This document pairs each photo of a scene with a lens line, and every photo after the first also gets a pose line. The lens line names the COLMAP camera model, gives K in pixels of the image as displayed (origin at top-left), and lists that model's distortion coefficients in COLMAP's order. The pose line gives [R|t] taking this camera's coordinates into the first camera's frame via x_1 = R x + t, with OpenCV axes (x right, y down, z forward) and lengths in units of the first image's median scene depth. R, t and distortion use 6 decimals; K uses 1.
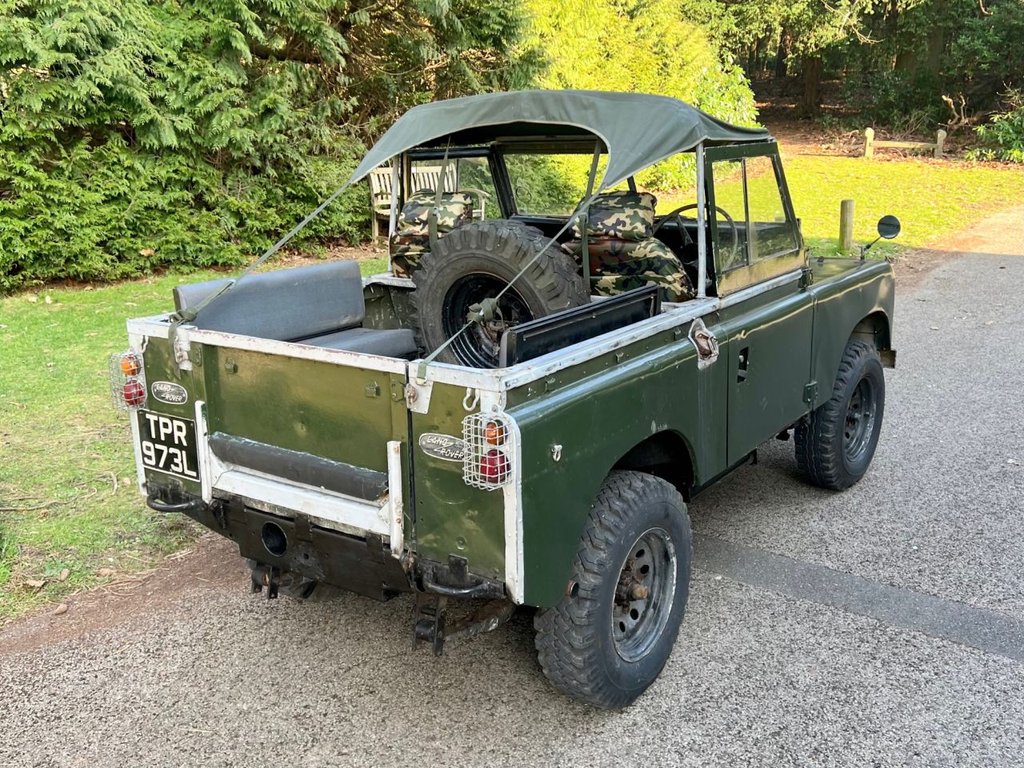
lens RADIAL K [[1014.7, 0, 550.7], [0, 1014.7, 367.5], [0, 0, 1]] dist [0.052525, -0.018787]
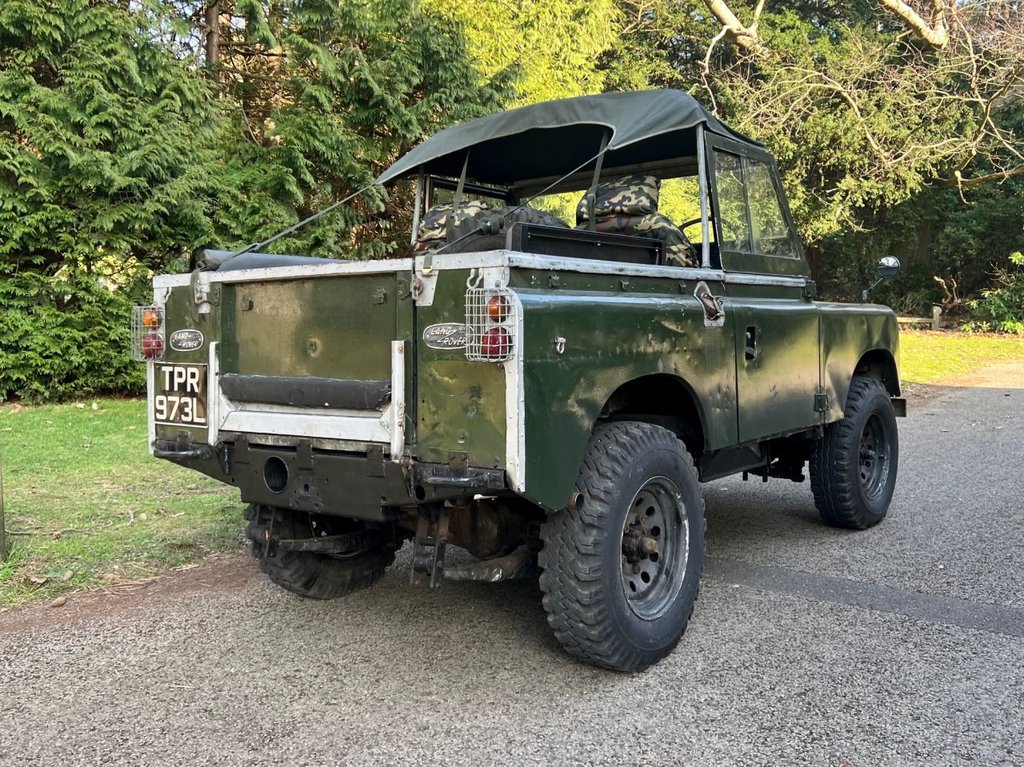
lens RADIAL K [[956.4, 0, 541.5], [0, 956.4, 327.9], [0, 0, 1]] dist [0.047262, -0.016508]
pose [[0.999388, 0.001138, -0.034956, 0.015748], [-0.009592, 0.970066, -0.242651, 0.229325], [0.033633, 0.242838, 0.969484, 0.068201]]
